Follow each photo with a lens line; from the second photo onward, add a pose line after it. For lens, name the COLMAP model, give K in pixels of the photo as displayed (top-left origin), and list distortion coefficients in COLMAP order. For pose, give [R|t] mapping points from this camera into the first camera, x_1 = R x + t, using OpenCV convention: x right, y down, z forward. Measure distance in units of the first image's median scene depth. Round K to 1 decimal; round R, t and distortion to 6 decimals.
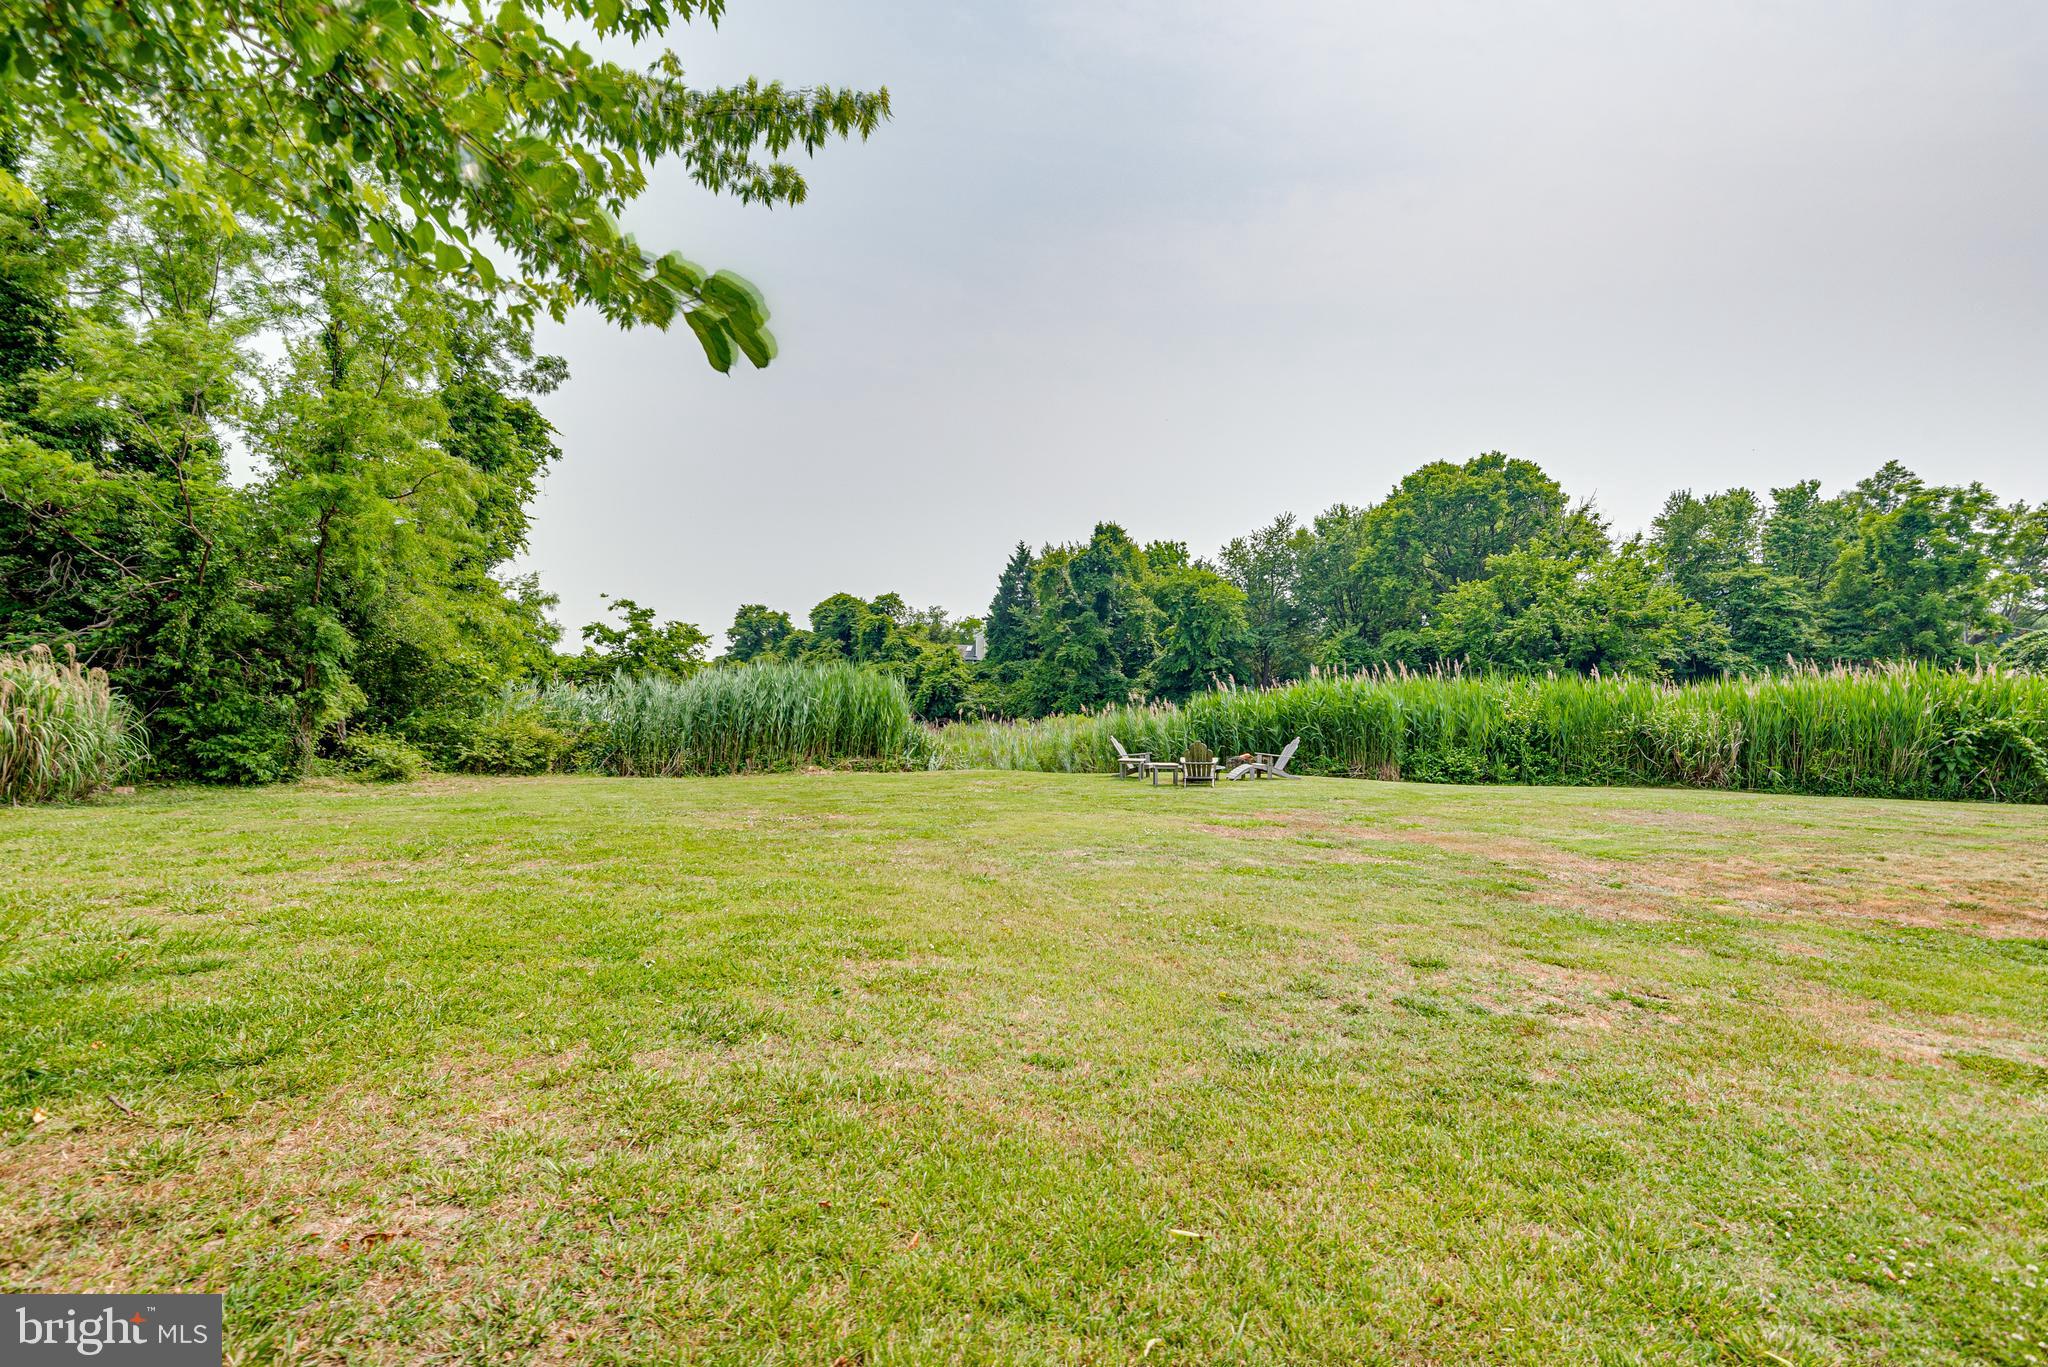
lens RADIAL K [[912.6, 0, 1024.6], [0, 912.6, 686.9], [0, 0, 1]] dist [0.000539, -0.000087]
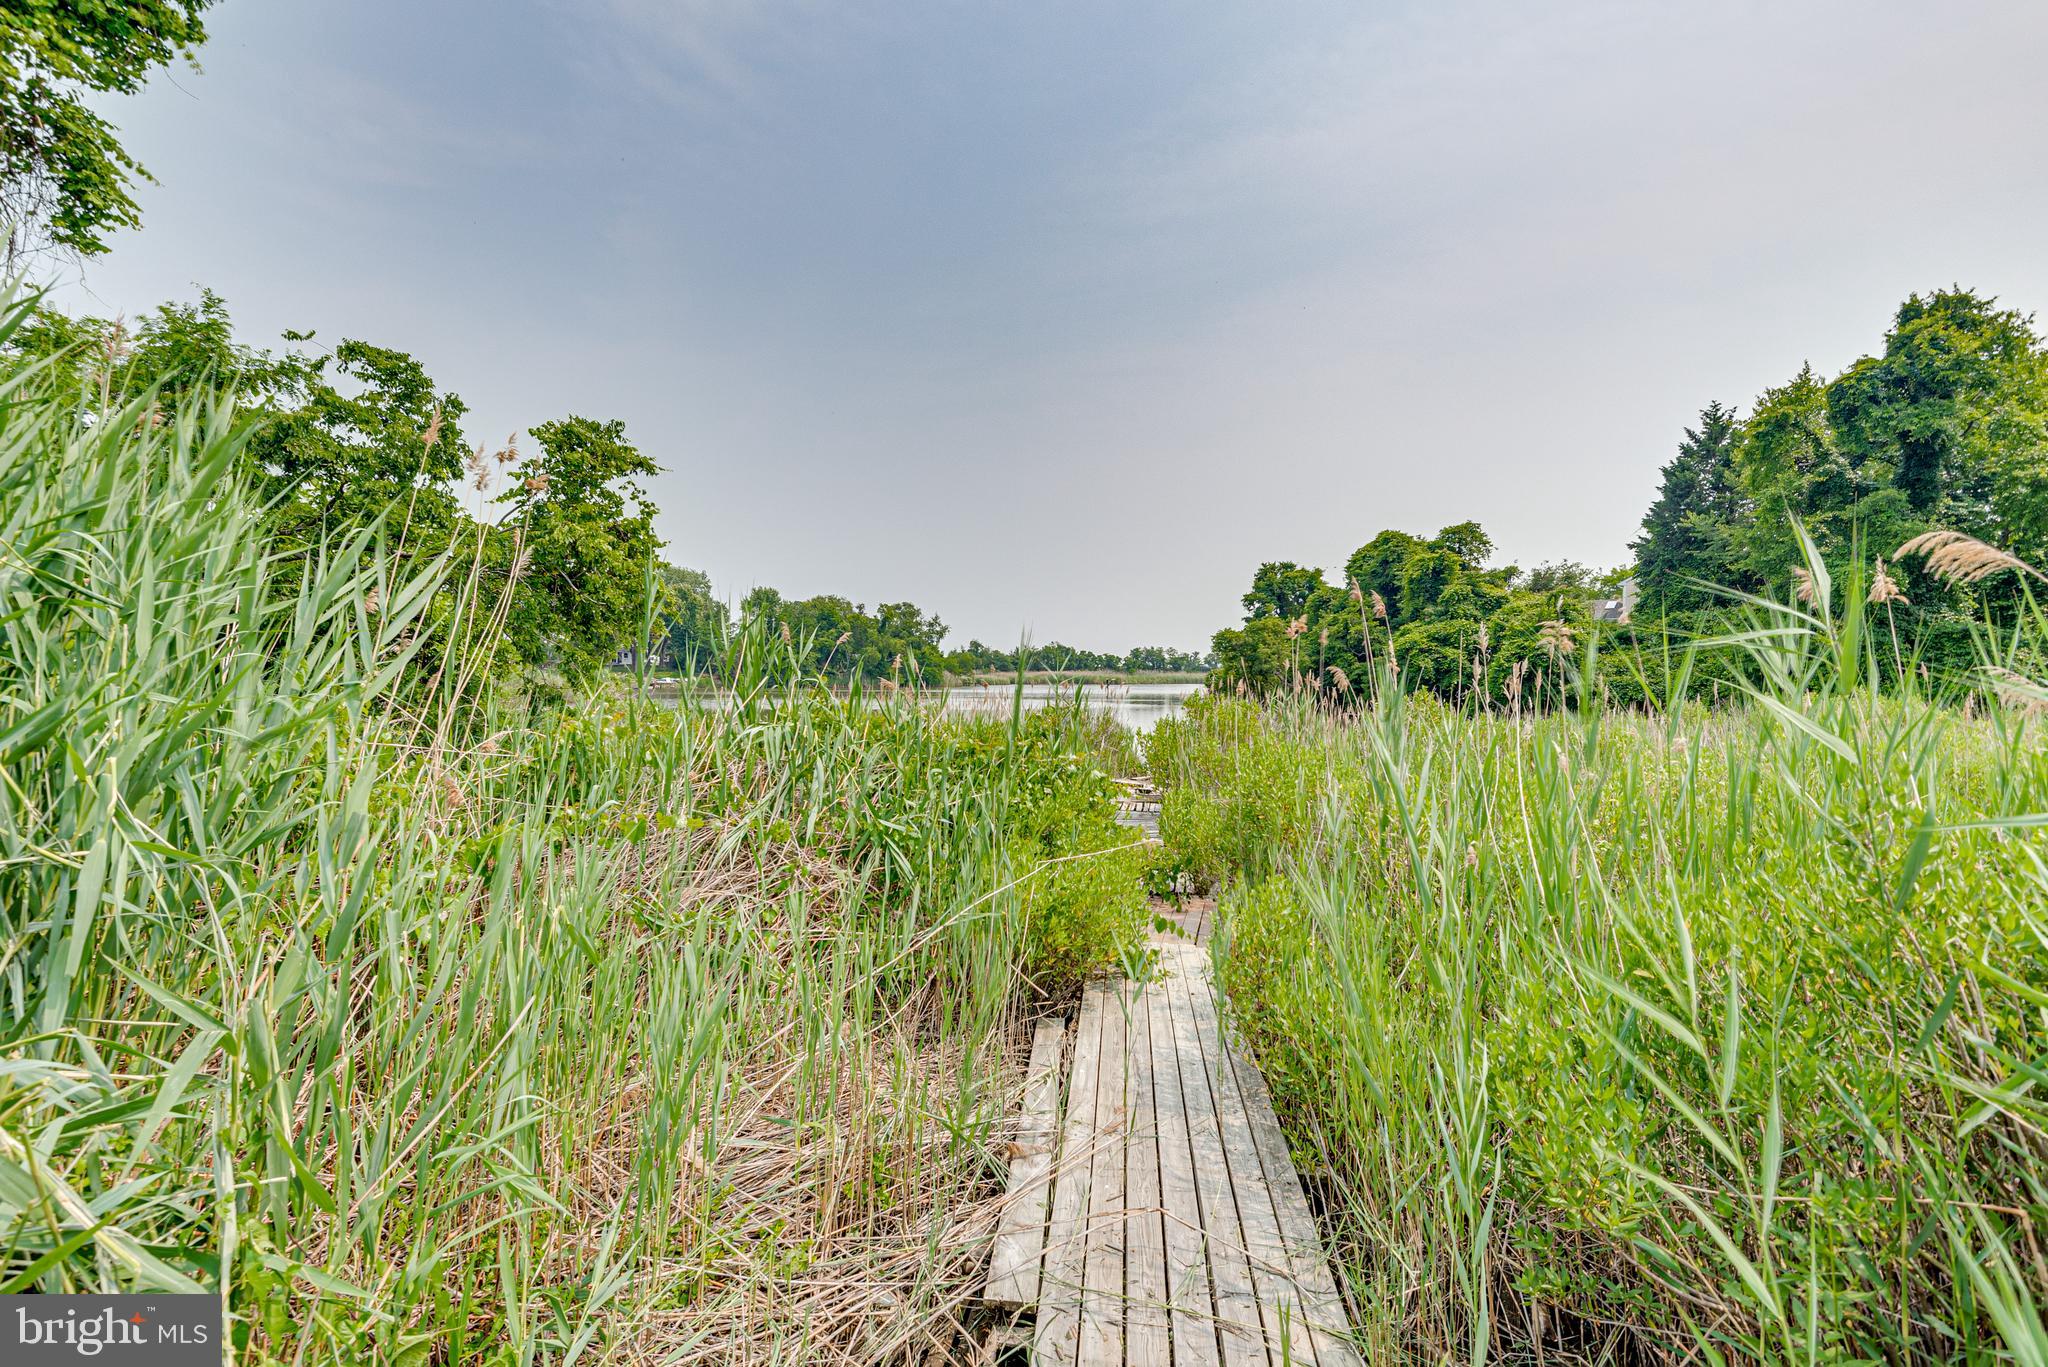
lens RADIAL K [[912.6, 0, 1029.8], [0, 912.6, 679.1], [0, 0, 1]] dist [0.000539, -0.000087]
pose [[0.789492, -0.006136, -0.613730, 0.009877], [0.001659, 0.999968, -0.007864, 0.016426], [0.613759, 0.005190, 0.789477, 0.315037]]
